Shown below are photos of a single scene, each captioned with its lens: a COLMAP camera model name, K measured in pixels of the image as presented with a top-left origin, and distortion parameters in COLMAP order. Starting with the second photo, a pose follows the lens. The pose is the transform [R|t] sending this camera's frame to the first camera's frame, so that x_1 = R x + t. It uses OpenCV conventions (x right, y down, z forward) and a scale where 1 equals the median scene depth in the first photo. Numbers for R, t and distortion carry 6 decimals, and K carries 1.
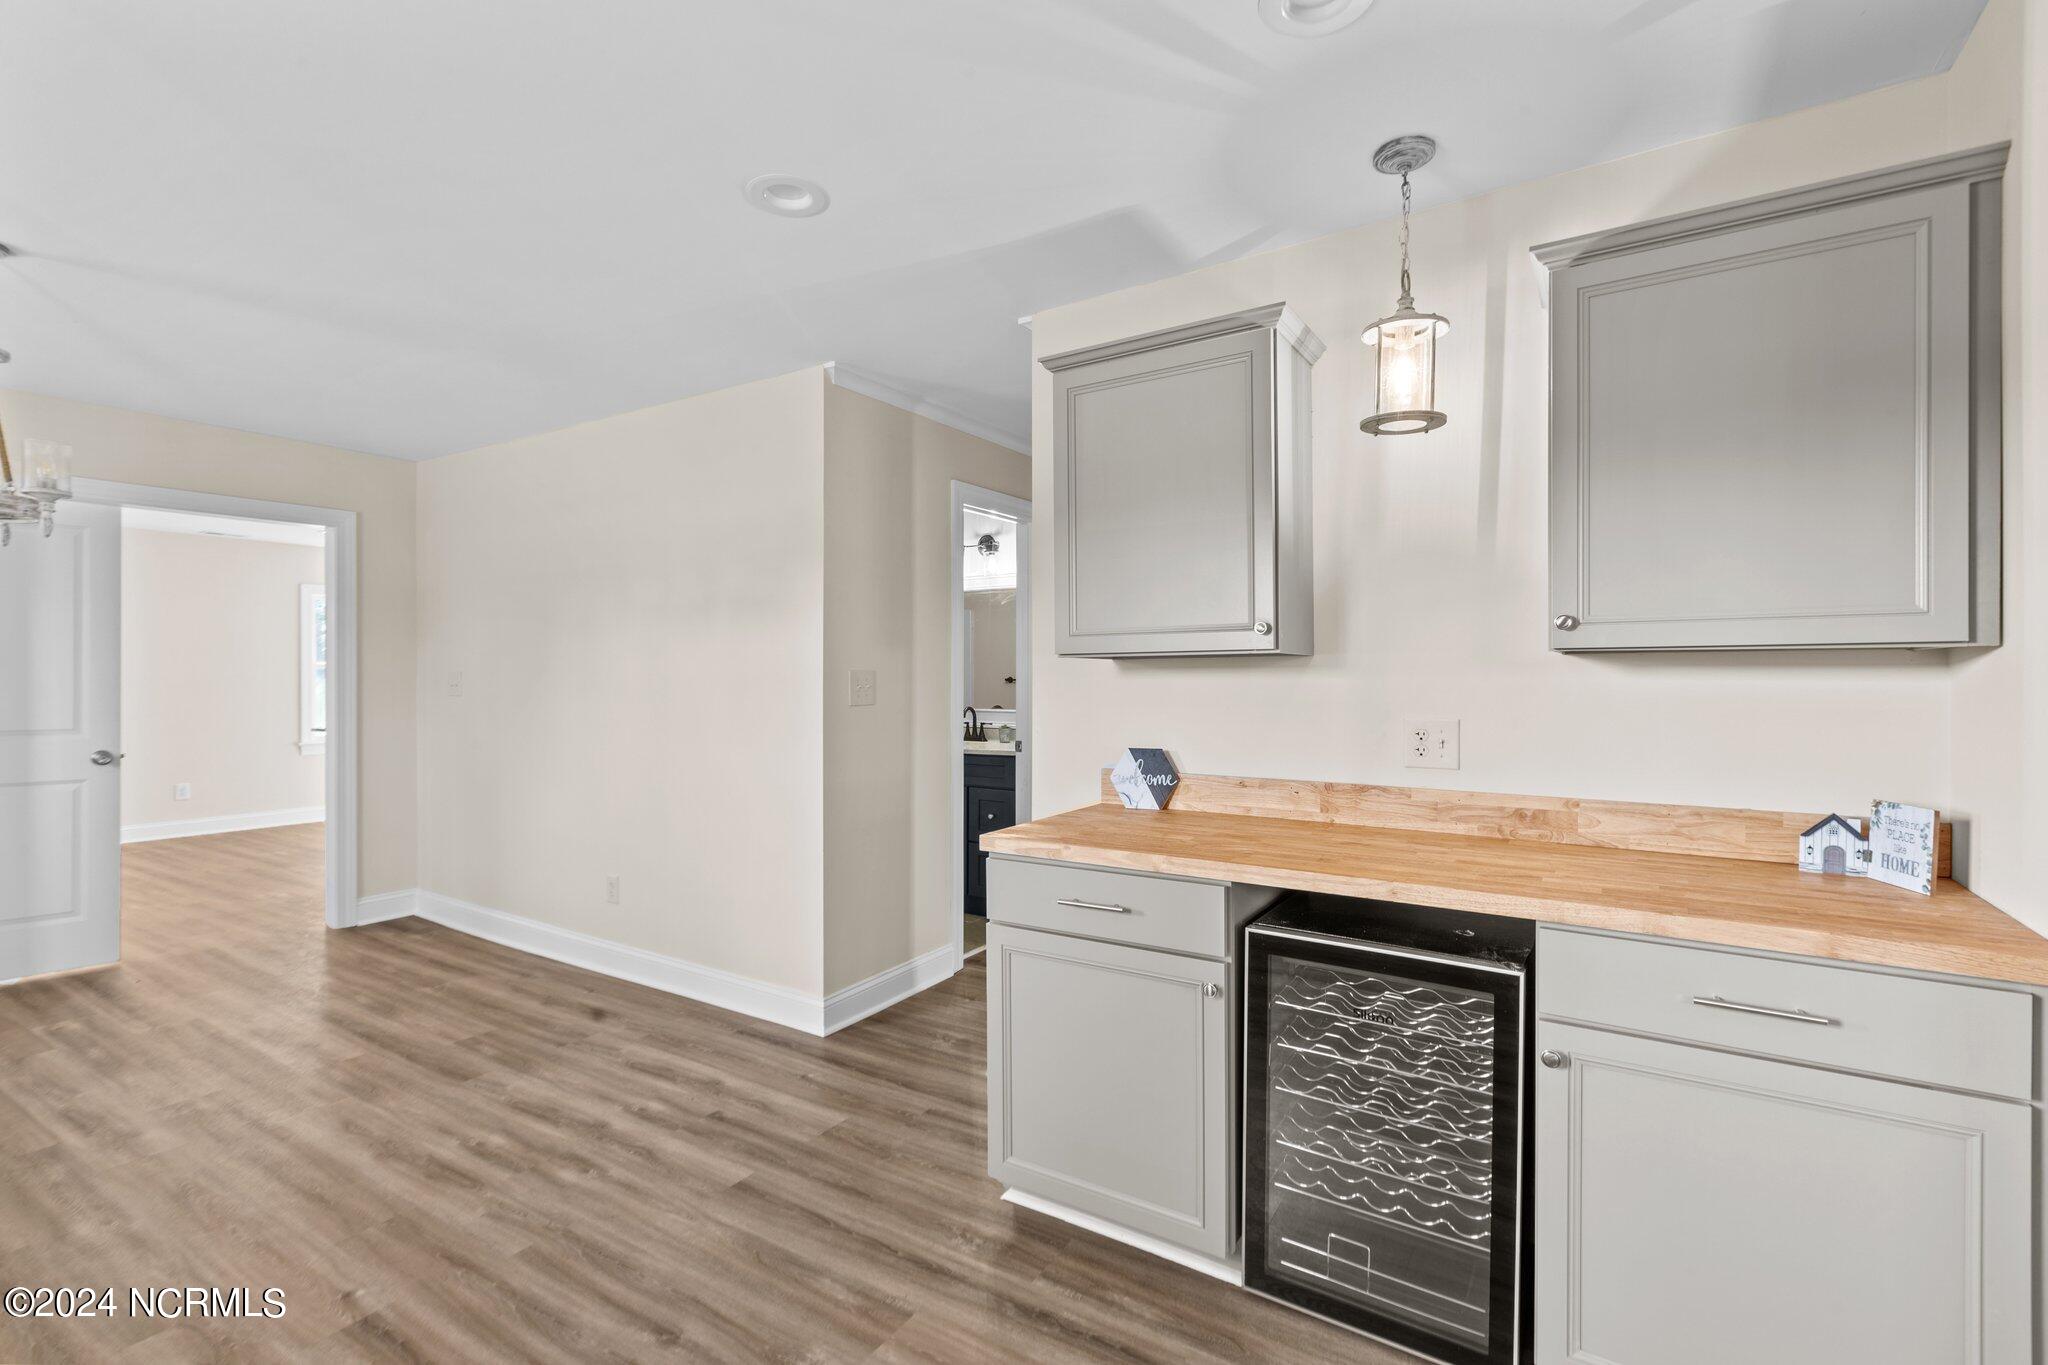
lens RADIAL K [[919.6, 0, 1024.6], [0, 919.6, 684.7], [0, 0, 1]] dist [0.000563, -0.000034]
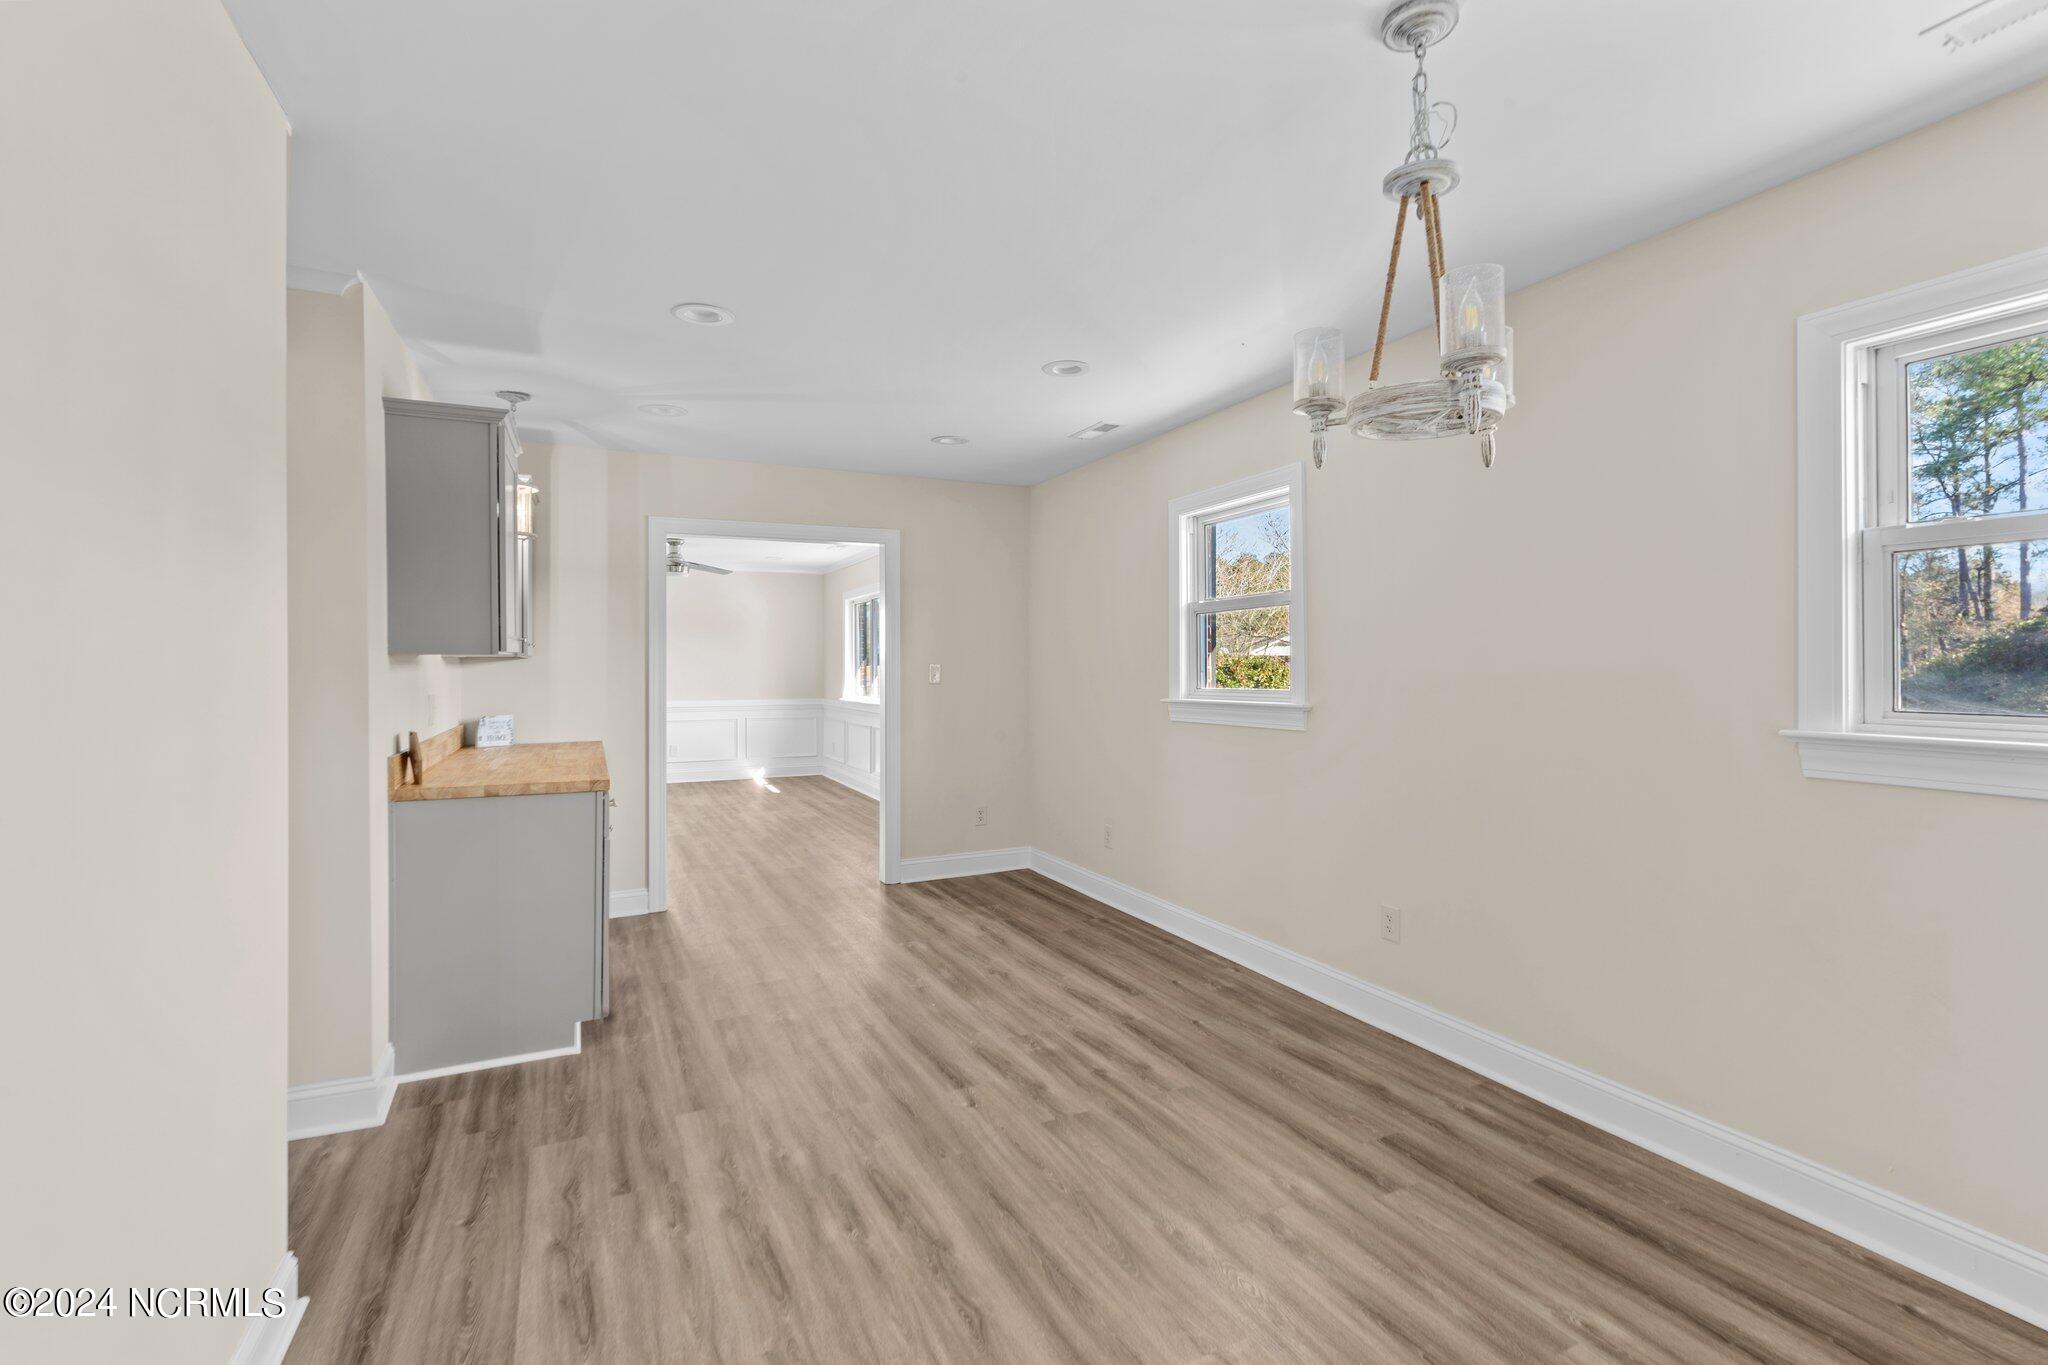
lens RADIAL K [[919.6, 0, 1032.7], [0, 919.6, 664.6], [0, 0, 1]] dist [0.000563, -0.000034]
pose [[-0.853413, 0.001827, 0.521231, -1.201269], [0.008374, 0.999913, 0.010207, -0.021404], [-0.521167, 0.013076, -0.853354, 1.661562]]
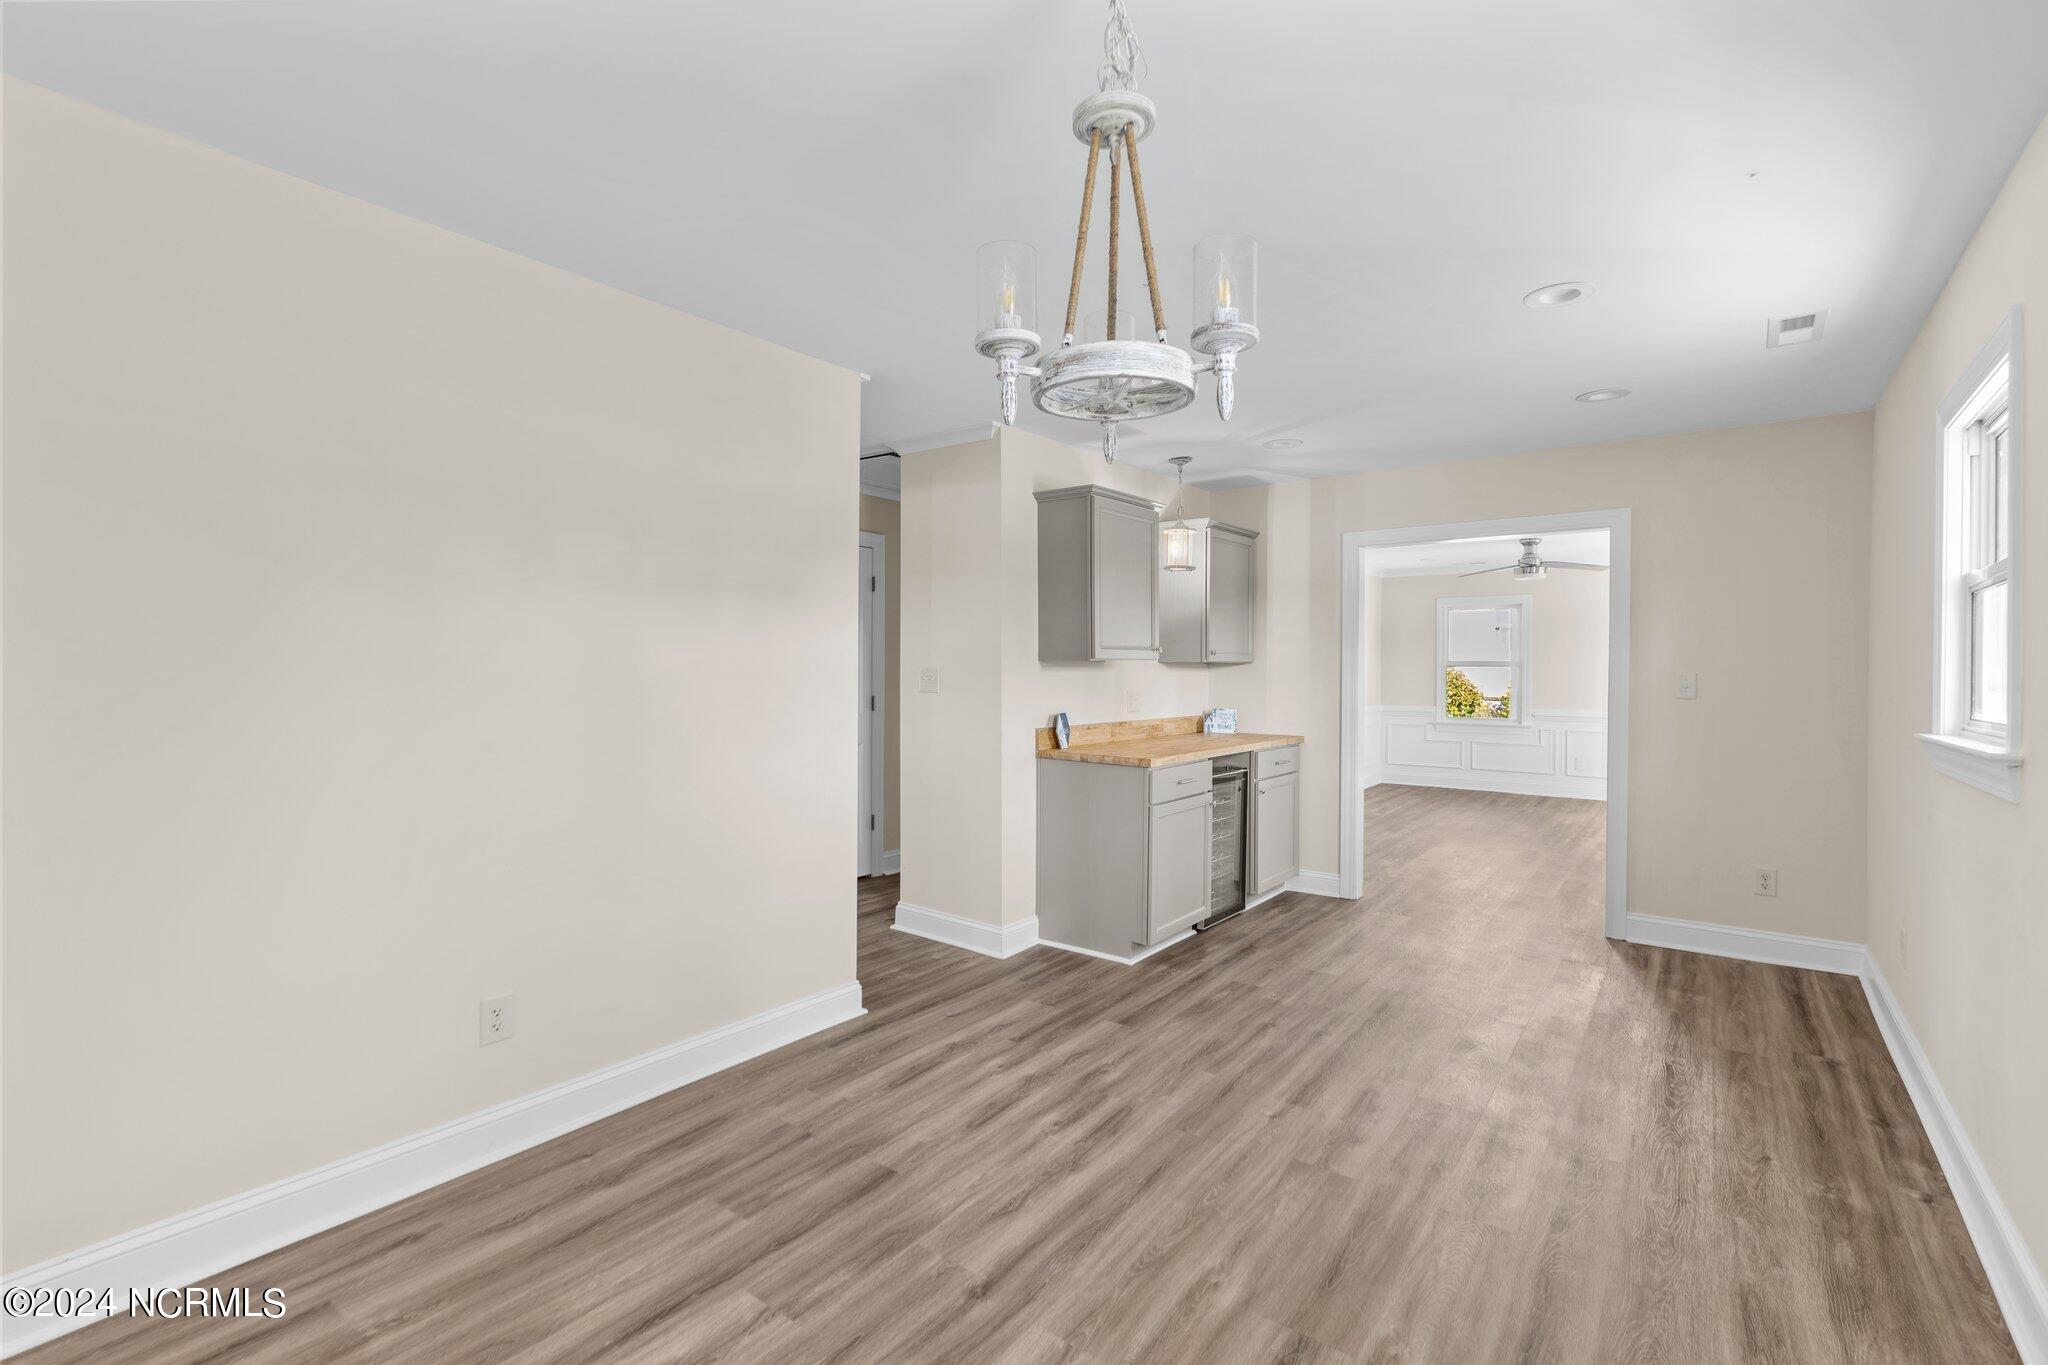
lens RADIAL K [[919.6, 0, 1024.9], [0, 919.6, 671.1], [0, 0, 1]] dist [0.000563, -0.000034]
pose [[0.084439, -0.004042, 0.996420, -1.668852], [0.003855, 0.999986, 0.003729, -0.016564], [-0.996421, 0.003527, 0.084454, 0.970032]]
